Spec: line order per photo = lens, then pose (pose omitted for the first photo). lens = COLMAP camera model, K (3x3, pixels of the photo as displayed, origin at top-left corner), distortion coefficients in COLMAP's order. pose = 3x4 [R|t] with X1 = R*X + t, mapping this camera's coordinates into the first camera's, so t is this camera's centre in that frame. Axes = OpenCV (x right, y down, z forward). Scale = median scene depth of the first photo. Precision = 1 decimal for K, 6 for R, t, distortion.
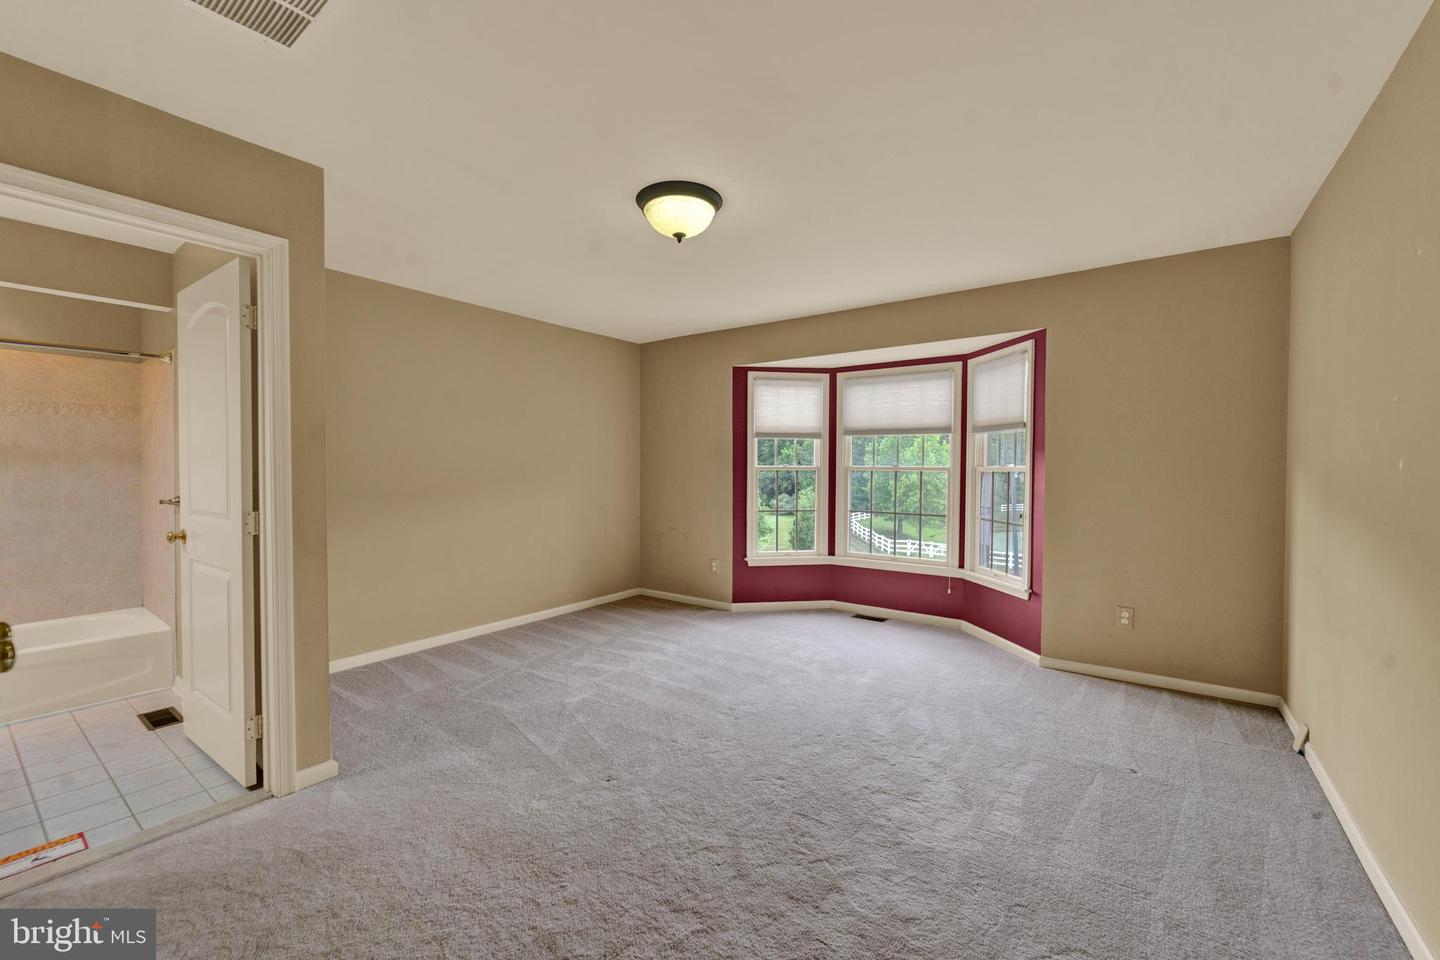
lens RADIAL K [[587.3, 0, 718.6], [0, 587.3, 480.3], [0, 0, 1]] dist [0.002140, 0.000134]
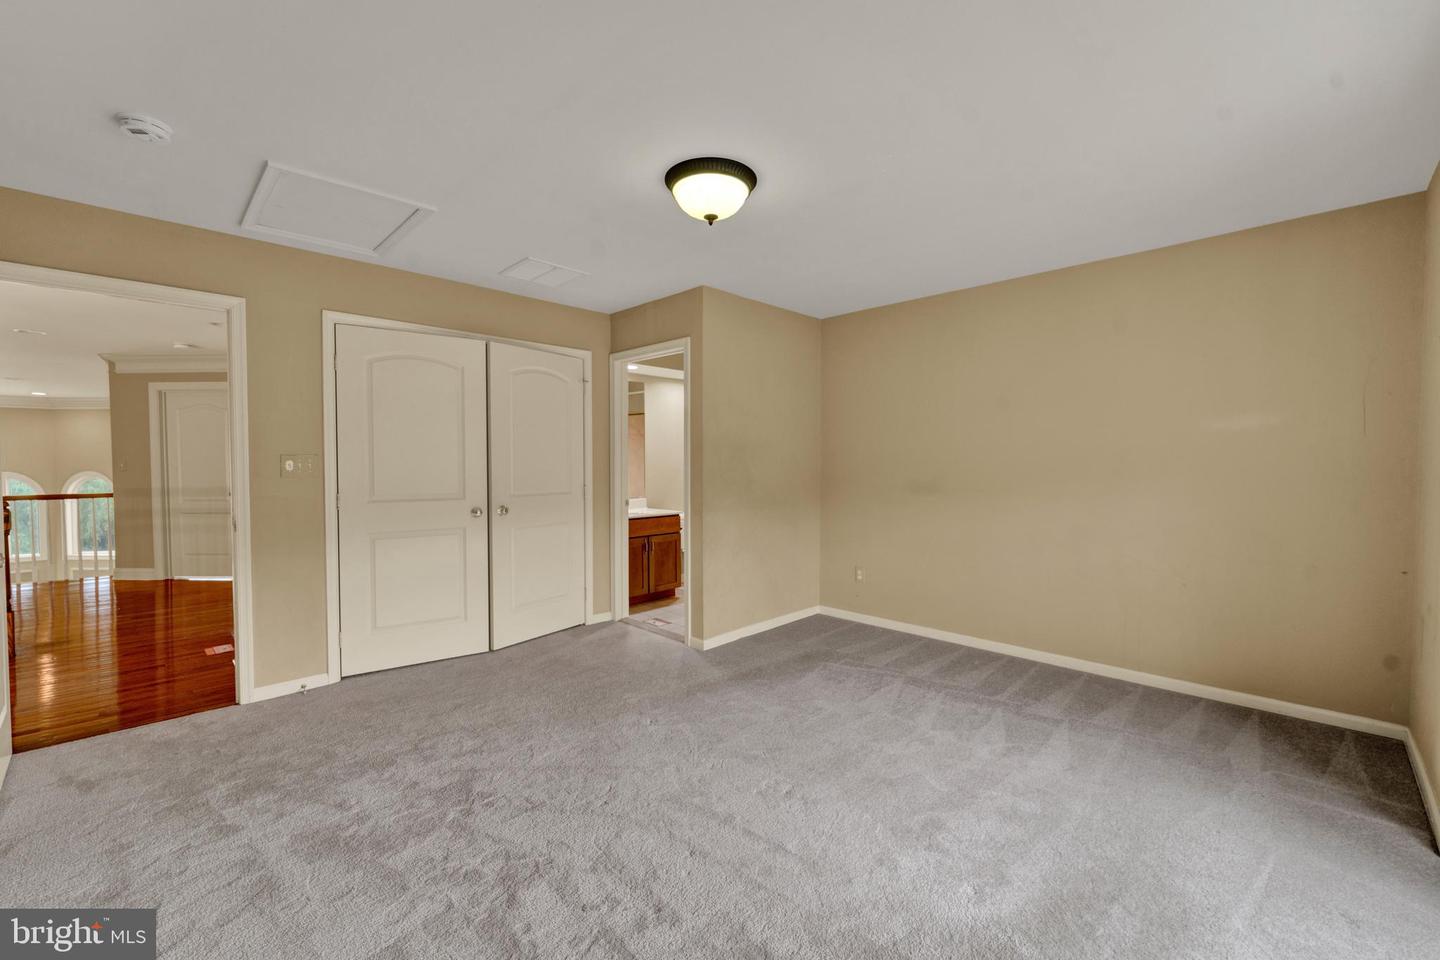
lens RADIAL K [[587.3, 0, 720.0], [0, 587.3, 473.3], [0, 0, 1]] dist [0.002140, 0.000134]
pose [[-0.164122, 0.016050, -0.986309, 0.608354], [-0.021128, 0.999581, 0.019782, -0.016554], [0.986214, 0.024086, -0.163714, 0.830785]]
